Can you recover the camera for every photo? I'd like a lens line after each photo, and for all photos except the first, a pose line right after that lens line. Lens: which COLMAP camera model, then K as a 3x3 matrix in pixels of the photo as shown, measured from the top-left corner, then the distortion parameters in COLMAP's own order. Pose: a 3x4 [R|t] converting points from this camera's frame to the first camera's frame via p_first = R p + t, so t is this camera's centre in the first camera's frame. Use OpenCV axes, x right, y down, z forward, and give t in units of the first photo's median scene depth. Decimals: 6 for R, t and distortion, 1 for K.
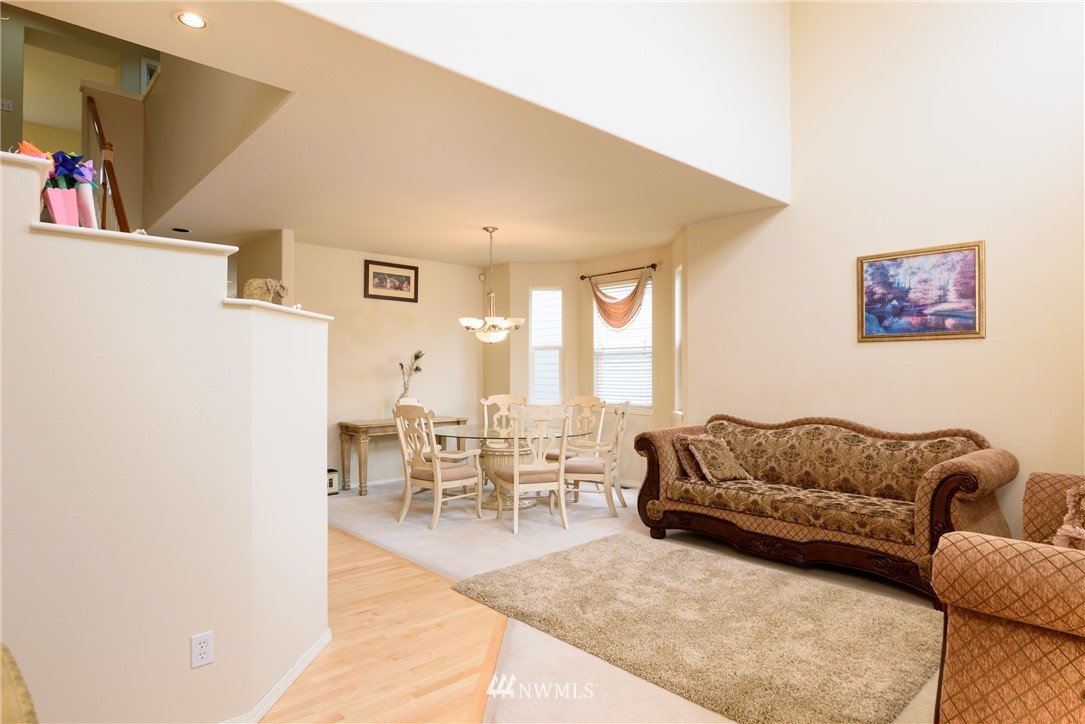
lens RADIAL K [[600.4, 0, 542.5], [0, 600.4, 362.0], [0, 0, 1]] dist [-0.001362, -0.000216]
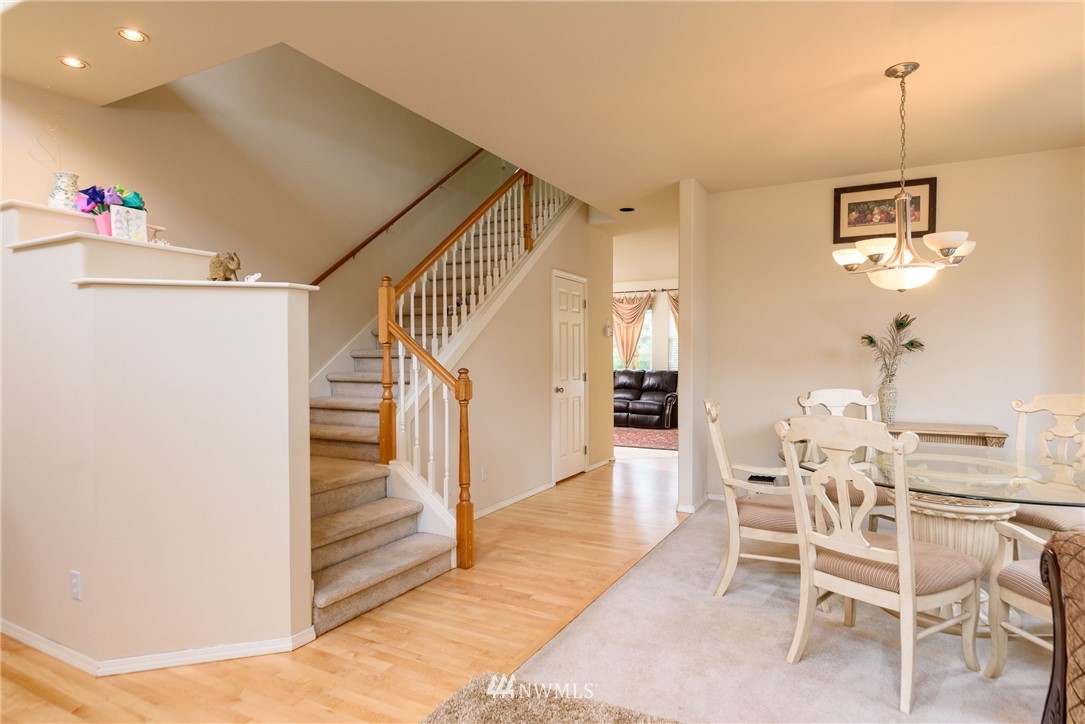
lens RADIAL K [[604.8, 0, 542.5], [0, 604.8, 362.0], [0, 0, 1]] dist [-0.000539, -0.000012]
pose [[0.329396, 0.005251, -0.944177, 0.254291], [0.019048, 0.999744, 0.012205, 0.015017], [0.944000, -0.022005, 0.329211, 0.441876]]
